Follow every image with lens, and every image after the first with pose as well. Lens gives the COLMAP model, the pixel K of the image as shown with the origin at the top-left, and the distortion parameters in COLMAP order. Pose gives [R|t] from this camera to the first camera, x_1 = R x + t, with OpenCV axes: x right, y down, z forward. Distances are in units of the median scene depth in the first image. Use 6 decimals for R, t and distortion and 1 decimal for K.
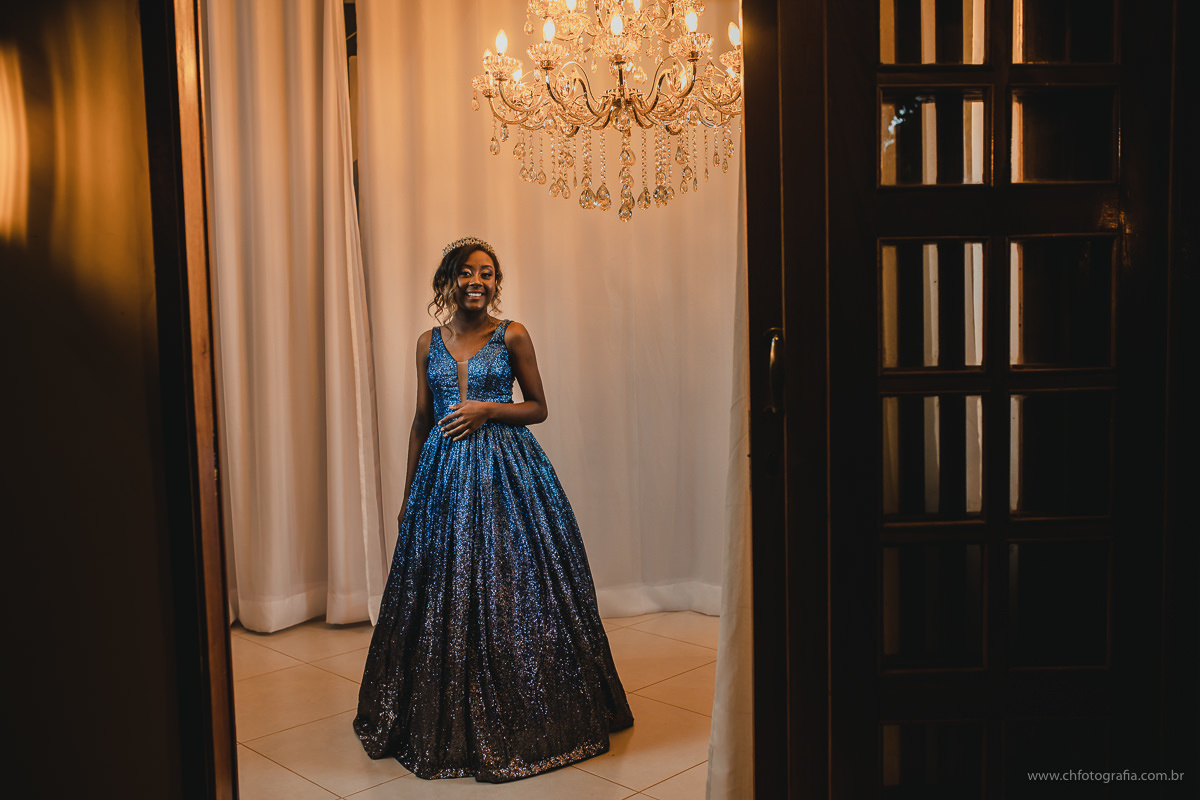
lens RADIAL K [[1207.8, 0, 614.2], [0, 1207.8, 437.7], [0, 0, 1]] dist [0.115981, -0.000138]
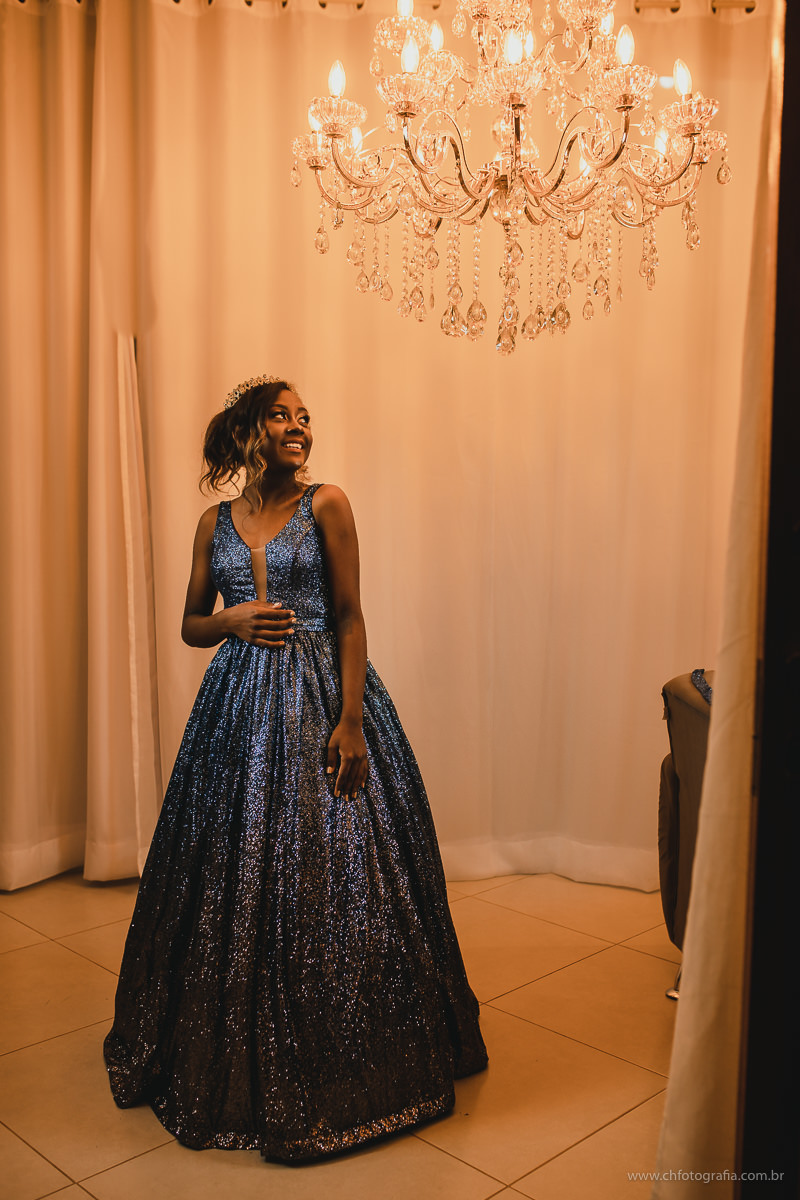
lens RADIAL K [[1181.7, 0, 400.0], [0, 1181.7, 600.0], [0, 0, 1]] dist [-0.002449, -0.000753]
pose [[0.999079, 0.033839, -0.026378, -0.028070], [-0.034194, 0.999329, -0.013140, -0.026458], [0.025915, 0.014030, 0.999566, 0.320114]]
